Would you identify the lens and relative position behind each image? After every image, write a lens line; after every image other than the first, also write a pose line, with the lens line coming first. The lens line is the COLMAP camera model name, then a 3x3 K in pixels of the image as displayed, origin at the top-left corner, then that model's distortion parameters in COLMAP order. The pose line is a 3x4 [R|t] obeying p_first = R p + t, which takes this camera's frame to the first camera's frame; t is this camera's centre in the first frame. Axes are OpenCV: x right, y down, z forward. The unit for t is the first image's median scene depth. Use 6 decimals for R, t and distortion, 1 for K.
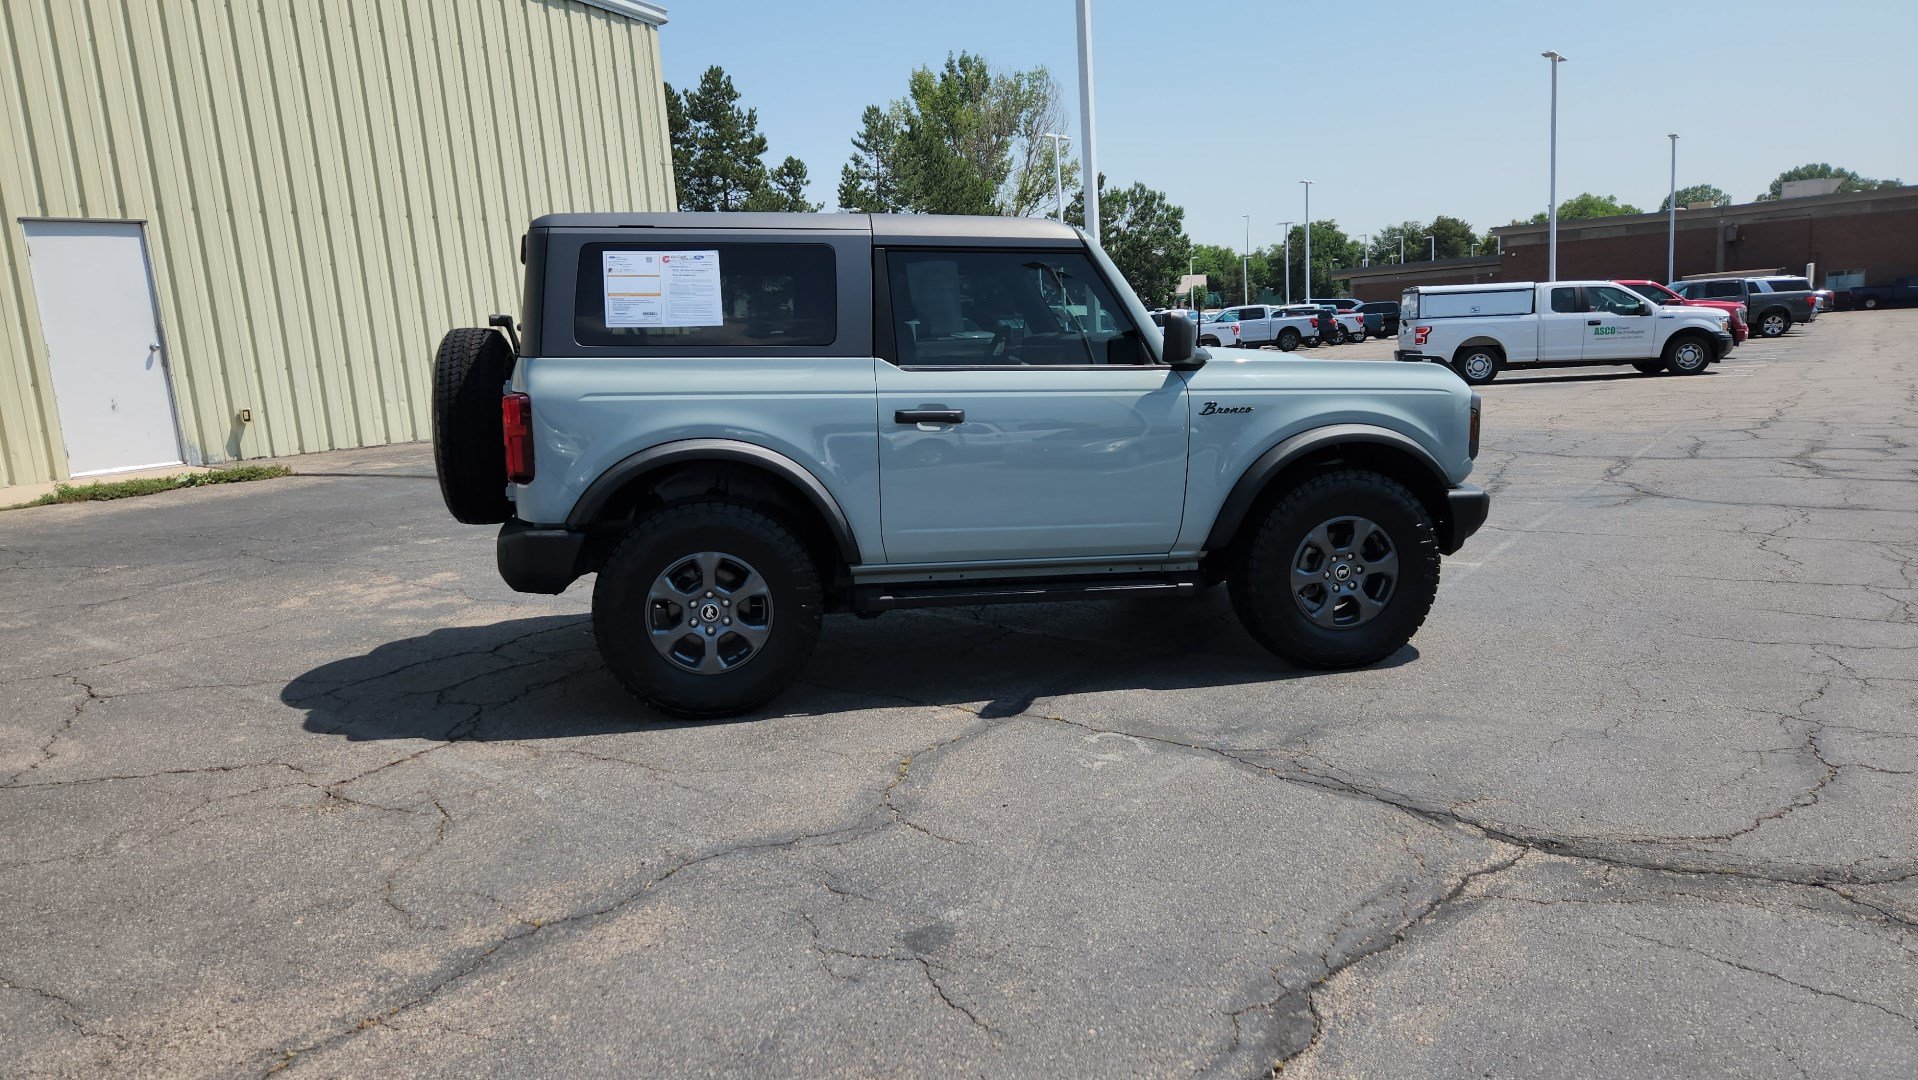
lens RADIAL K [[1284.4, 0, 929.3], [0, 1284.4, 544.9], [0, 0, 1]] dist [0.072605, -0.057940]
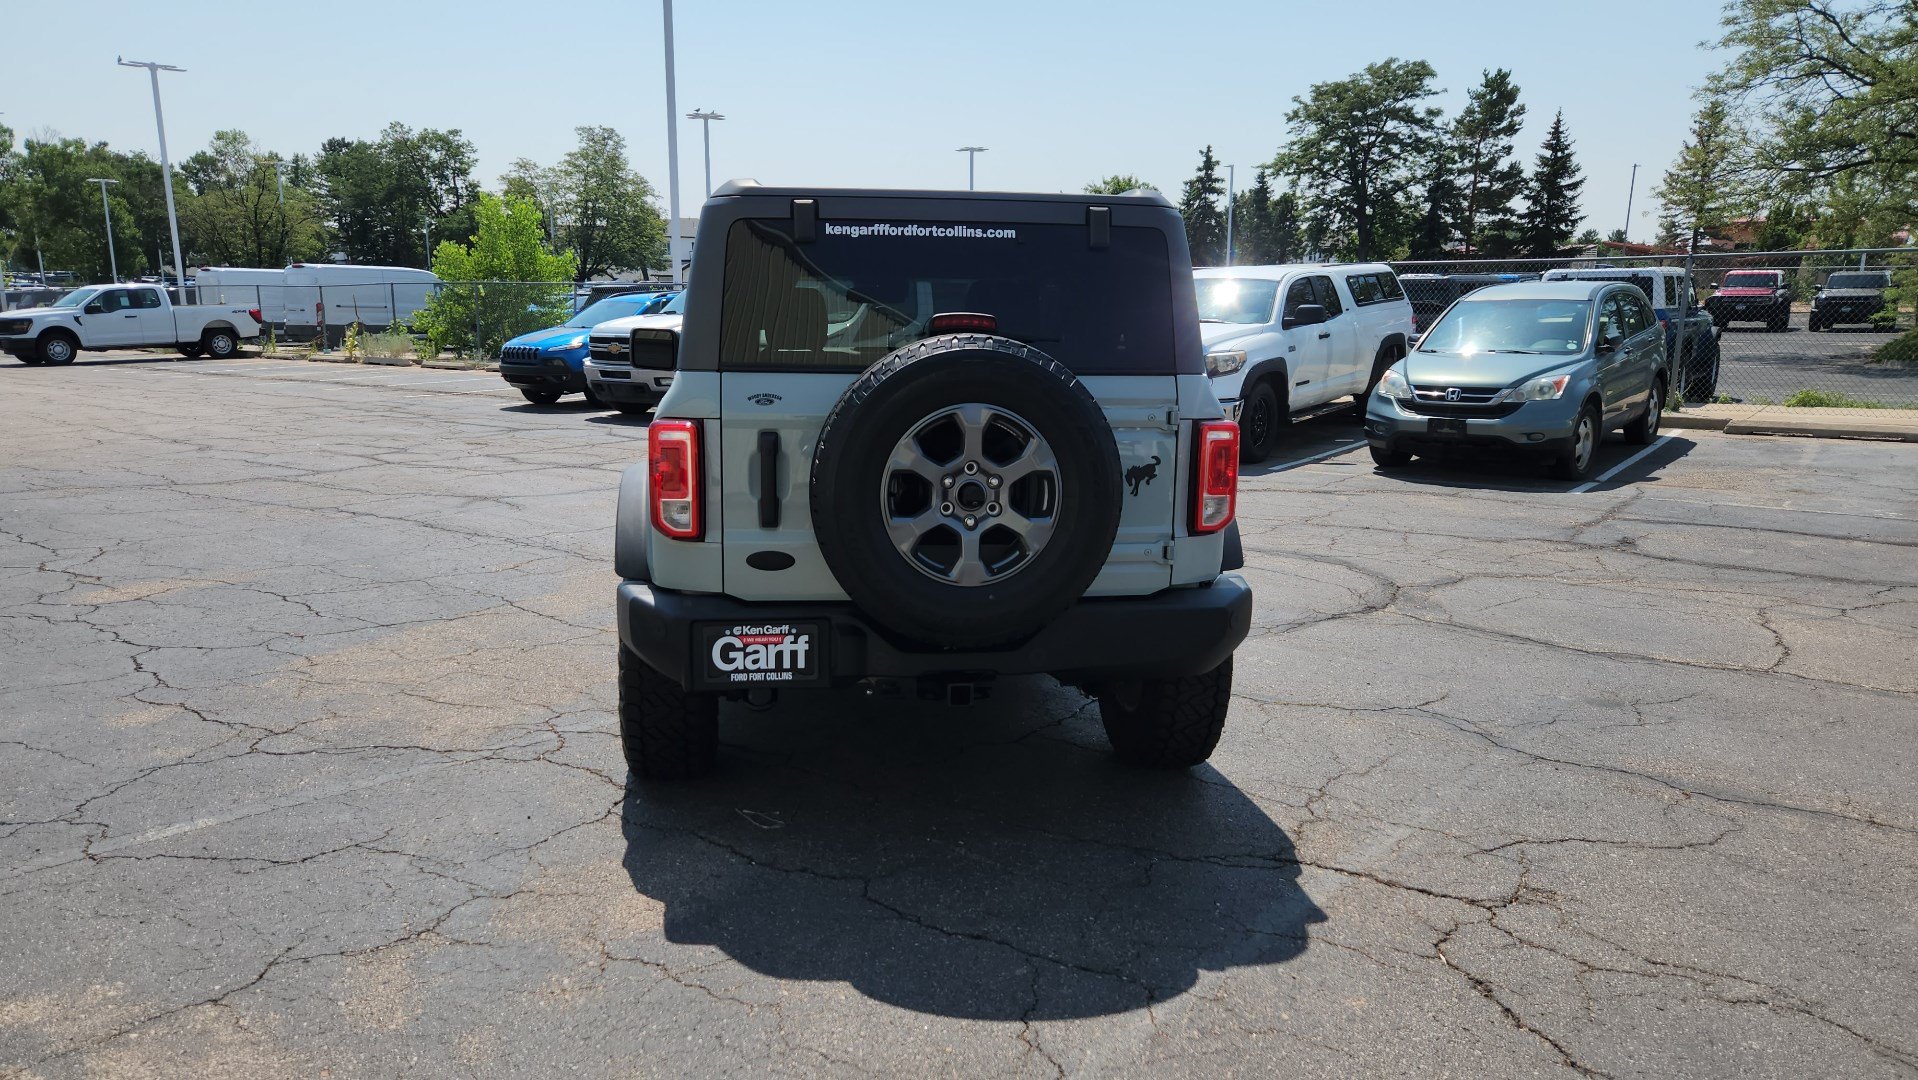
lens RADIAL K [[1284.4, 0, 942.4], [0, 1284.4, 545.2], [0, 0, 1]] dist [0.072605, -0.057940]
pose [[0.044711, -0.142224, 0.988824, -1.036809], [0.160660, 0.977954, 0.133396, -0.161278], [-0.985997, 0.152901, 0.066575, 1.043939]]
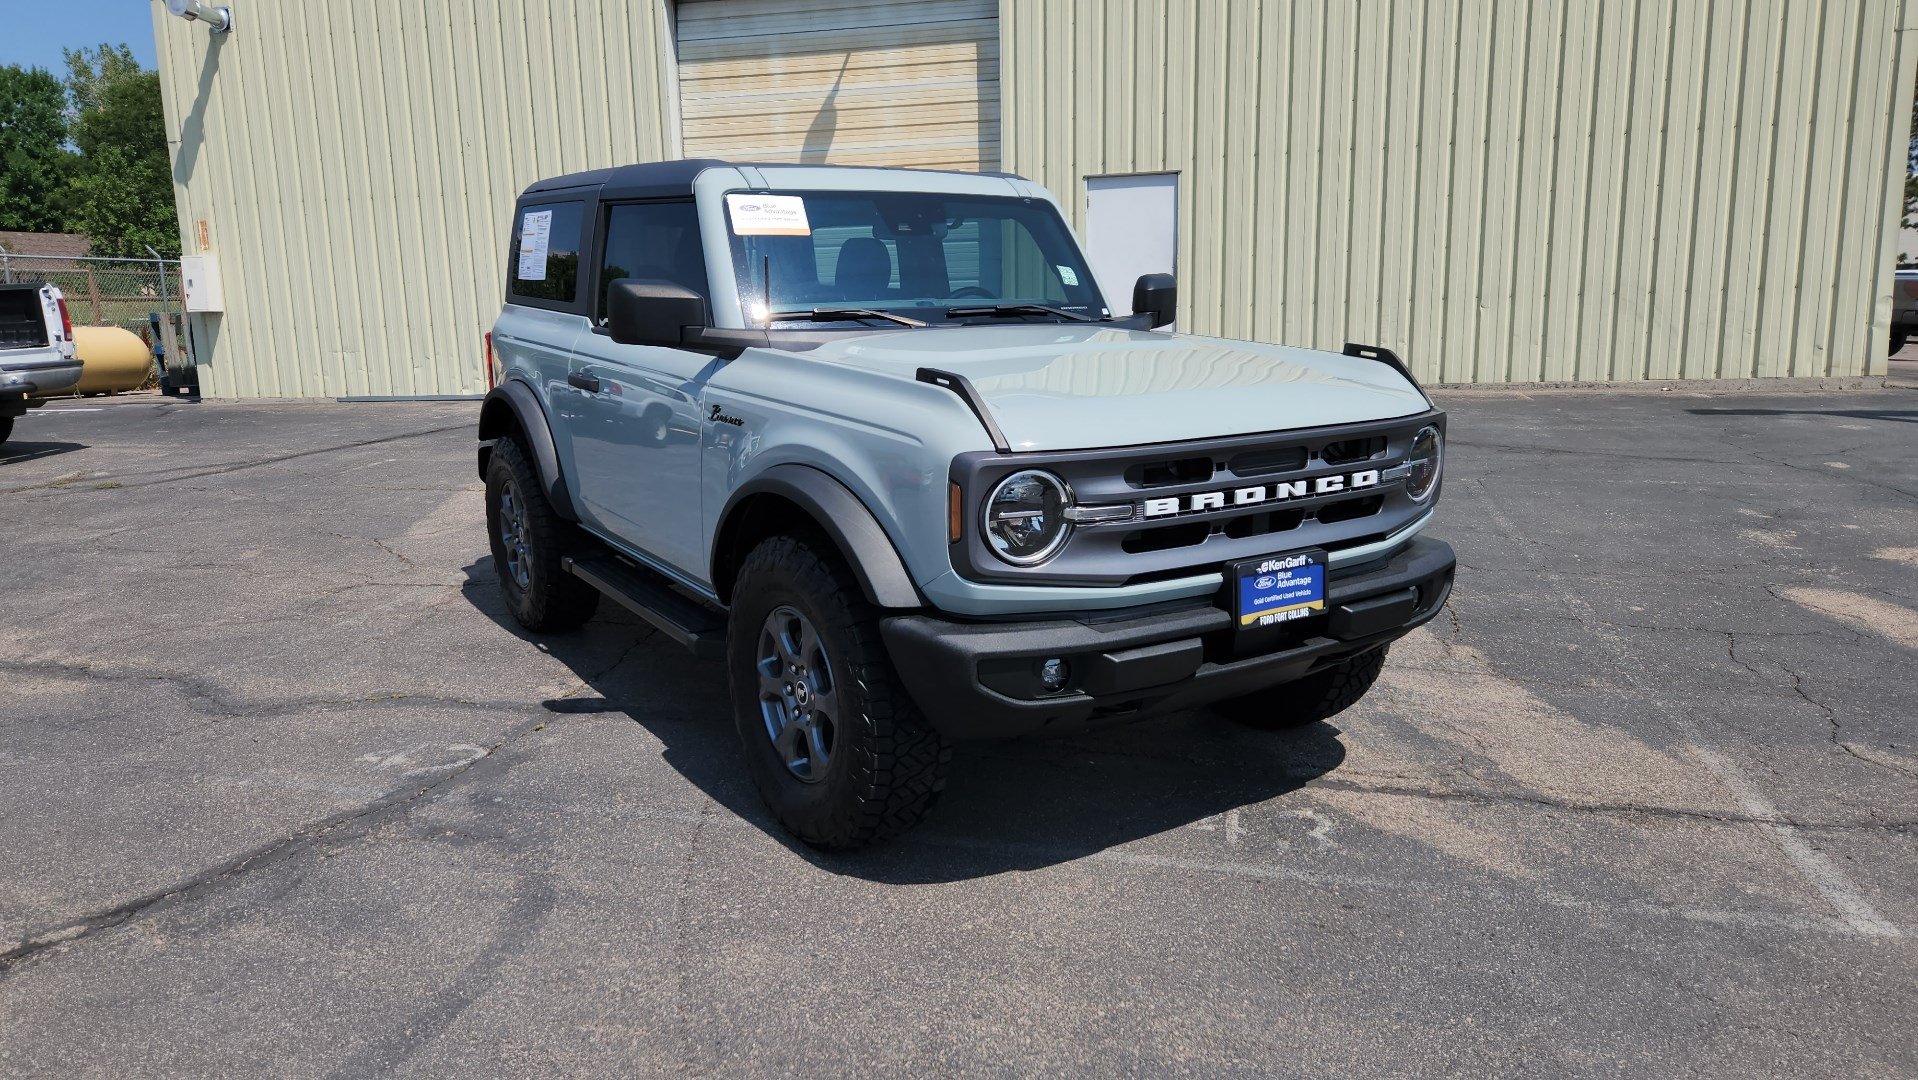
lens RADIAL K [[1284.4, 0, 929.6], [0, 1284.4, 539.8], [0, 0, 1]] dist [0.072605, -0.057940]
pose [[0.382635, 0.209944, -0.899730, 0.941415], [-0.161049, 0.974086, 0.158804, -0.172158], [0.909755, 0.084137, 0.406531, 0.821428]]
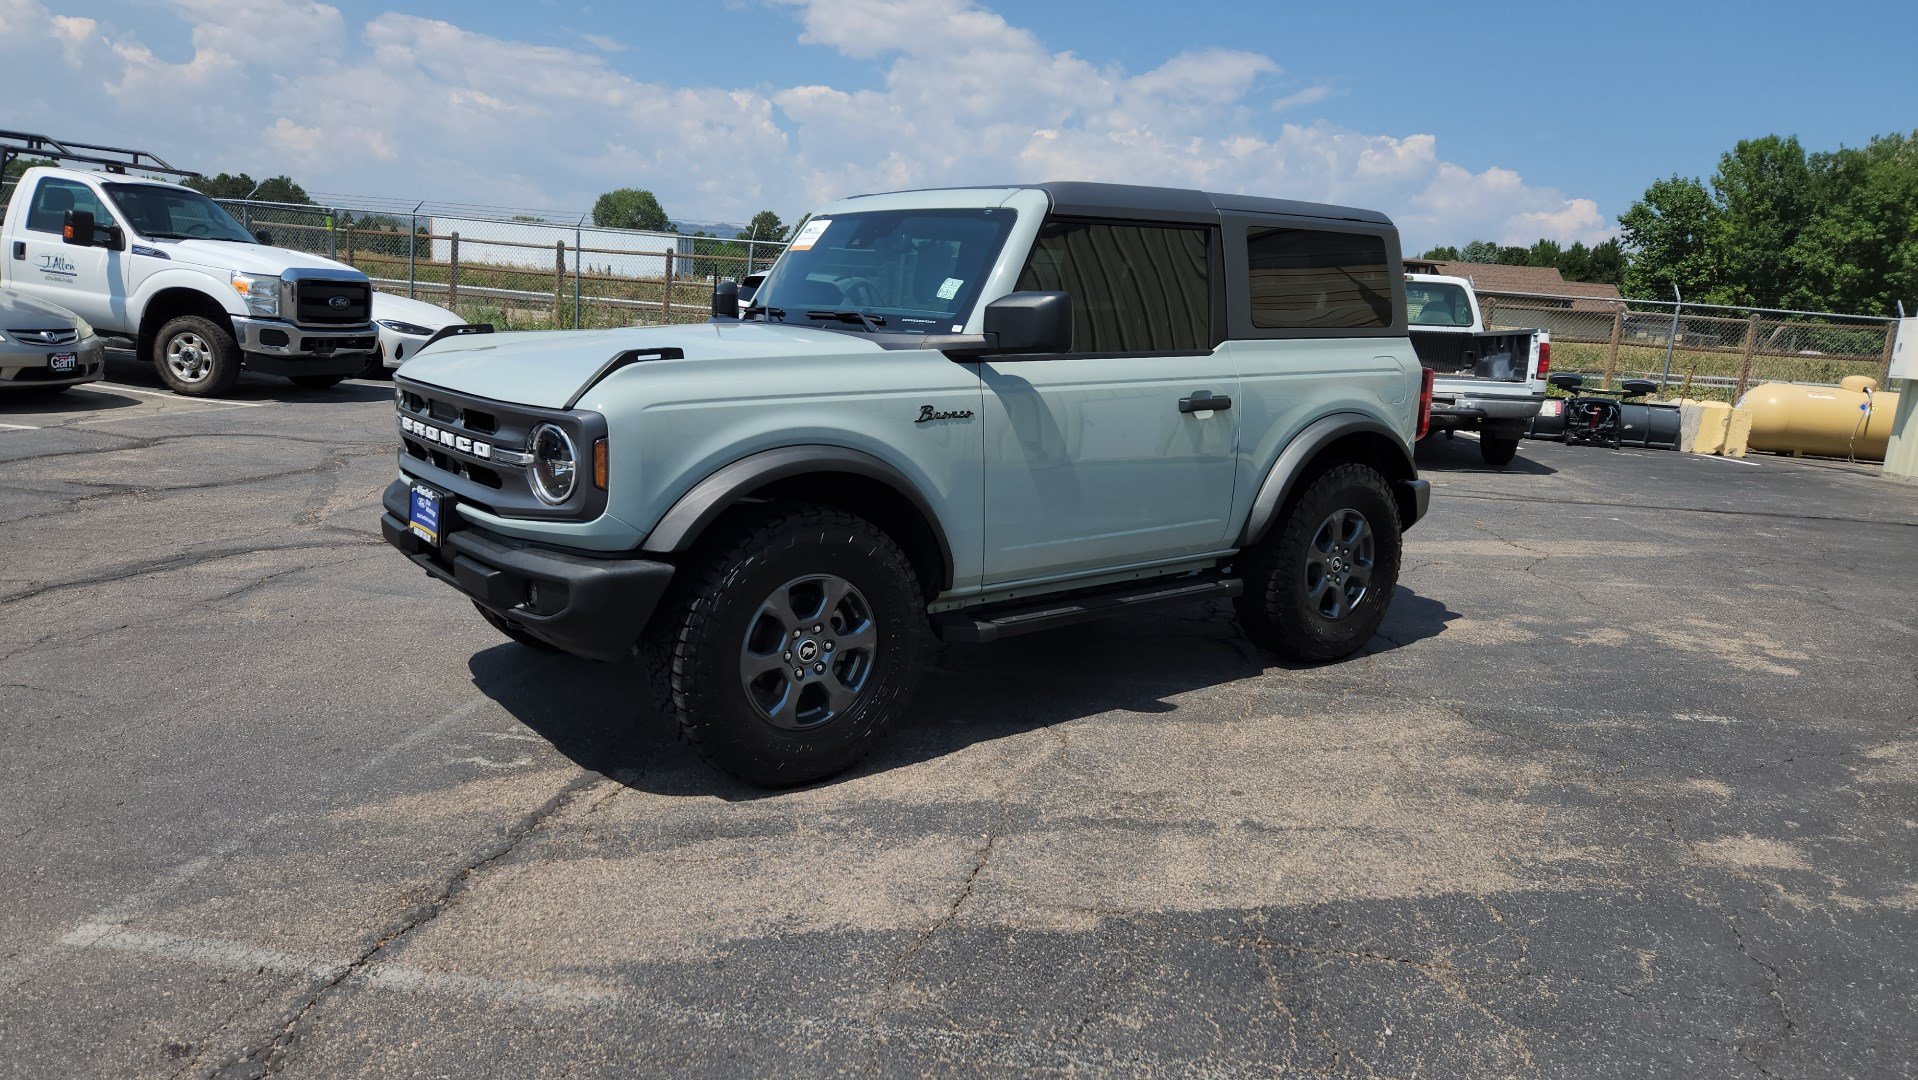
lens RADIAL K [[1284.4, 0, 935.9], [0, 1284.4, 536.8], [0, 0, 1]] dist [0.072605, -0.057940]
pose [[-0.891625, 0.066136, -0.447919, 0.528896], [-0.100231, 0.935900, 0.337705, -0.357631], [0.441542, 0.346001, -0.827843, 2.015116]]
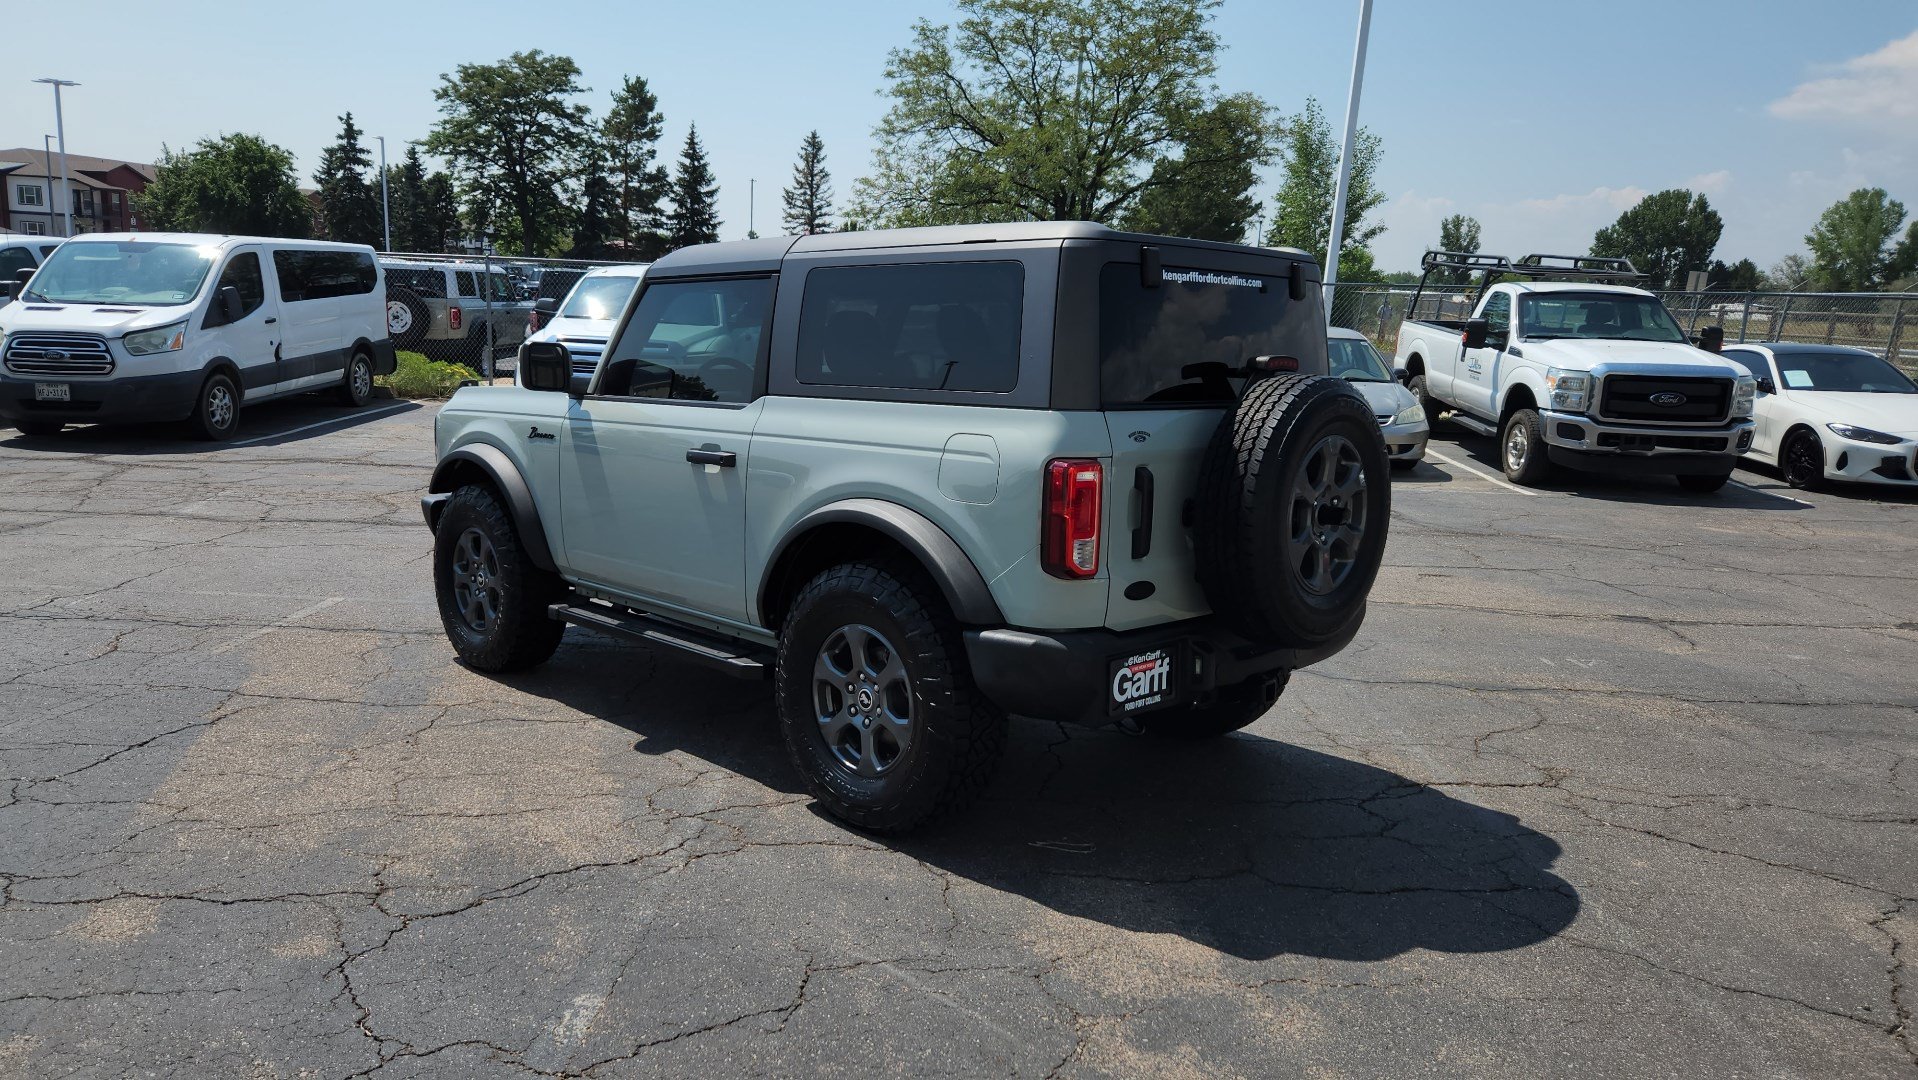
lens RADIAL K [[1284.4, 0, 923.2], [0, 1284.4, 533.3], [0, 0, 1]] dist [0.072605, -0.057940]
pose [[-0.560725, -0.123136, 0.818795, -0.875264], [0.123630, 0.965344, 0.229839, -0.288562], [-0.818720, 0.230104, -0.526069, 1.658699]]
